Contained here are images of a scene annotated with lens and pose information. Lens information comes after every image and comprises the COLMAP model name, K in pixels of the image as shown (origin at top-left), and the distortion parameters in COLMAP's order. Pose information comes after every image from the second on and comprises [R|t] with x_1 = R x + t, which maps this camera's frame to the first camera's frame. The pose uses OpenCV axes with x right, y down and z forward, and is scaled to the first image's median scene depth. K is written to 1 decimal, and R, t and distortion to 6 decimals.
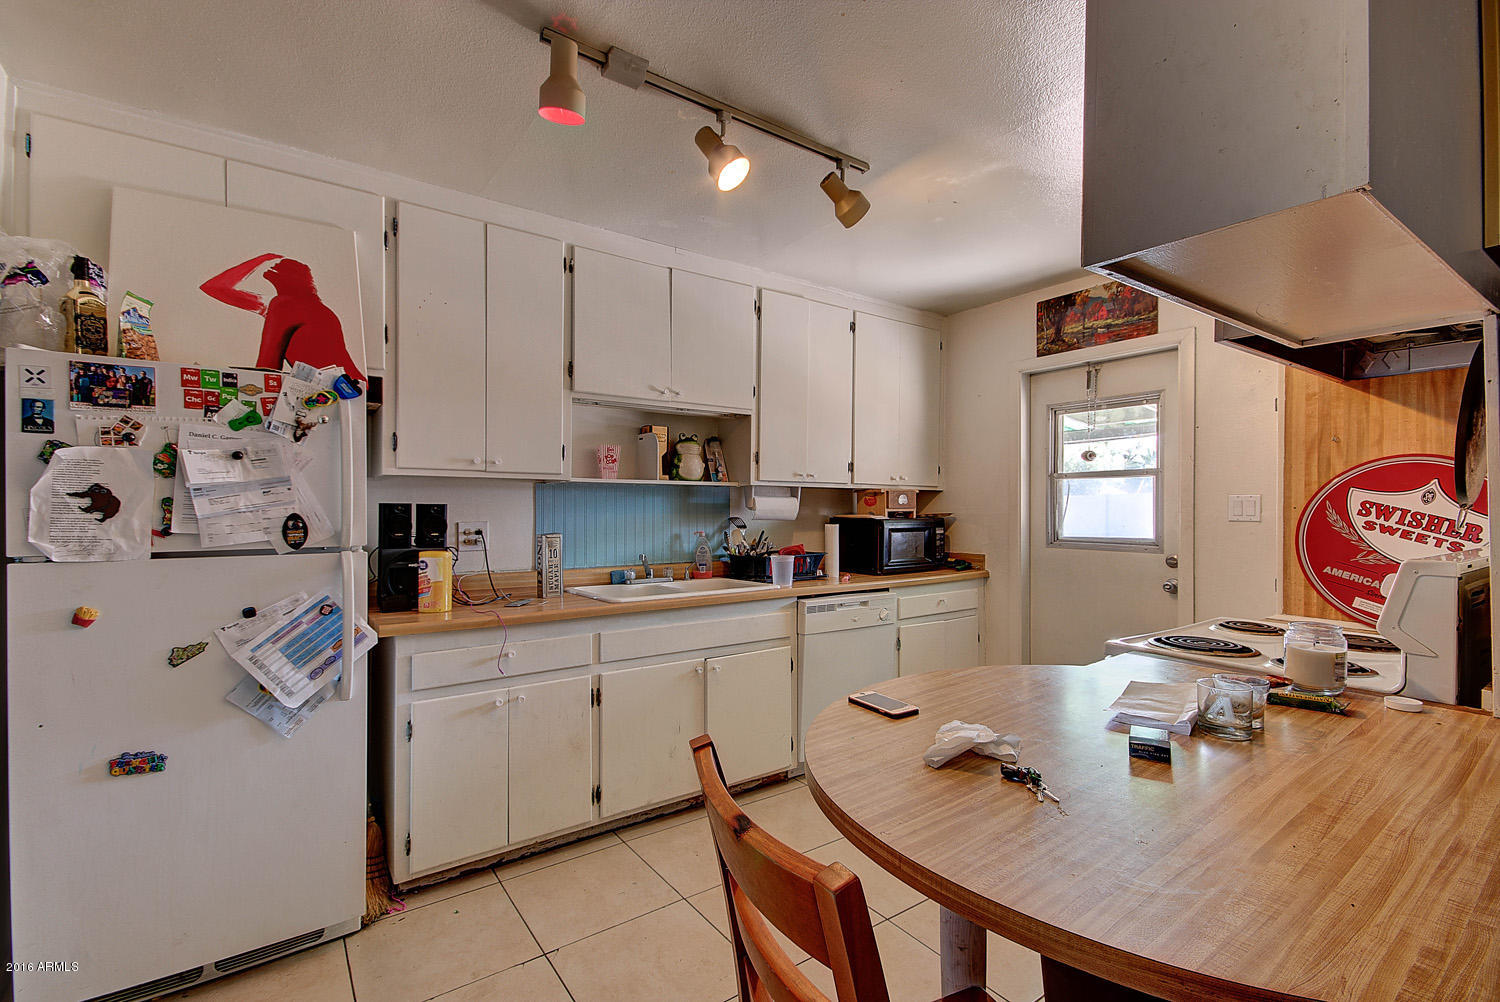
lens RADIAL K [[679.1, 0, 750.3], [0, 679.1, 508.0], [0, 0, 1]] dist [0.028601, -0.007408]
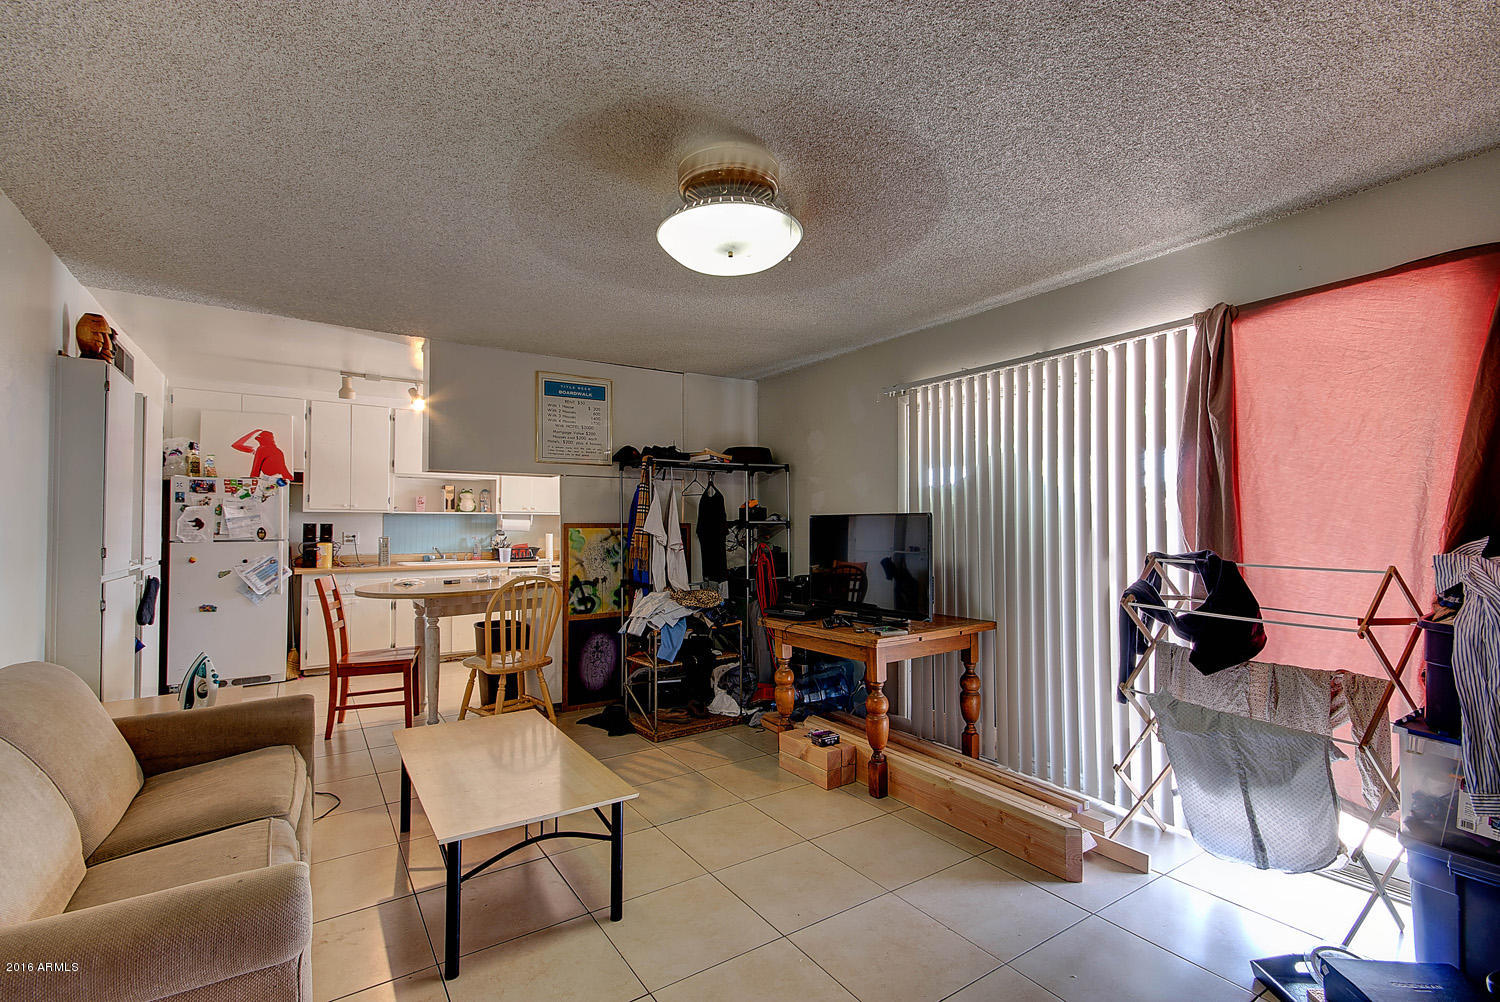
lens RADIAL K [[679.8, 0, 744.0], [0, 679.8, 510.7], [0, 0, 1]] dist [0.031930, 0.000190]
pose [[0.999070, -0.000417, -0.043106, 1.461505], [-0.000464, 0.999791, -0.020418, -0.004140], [0.043105, 0.020419, 0.998862, -1.780872]]
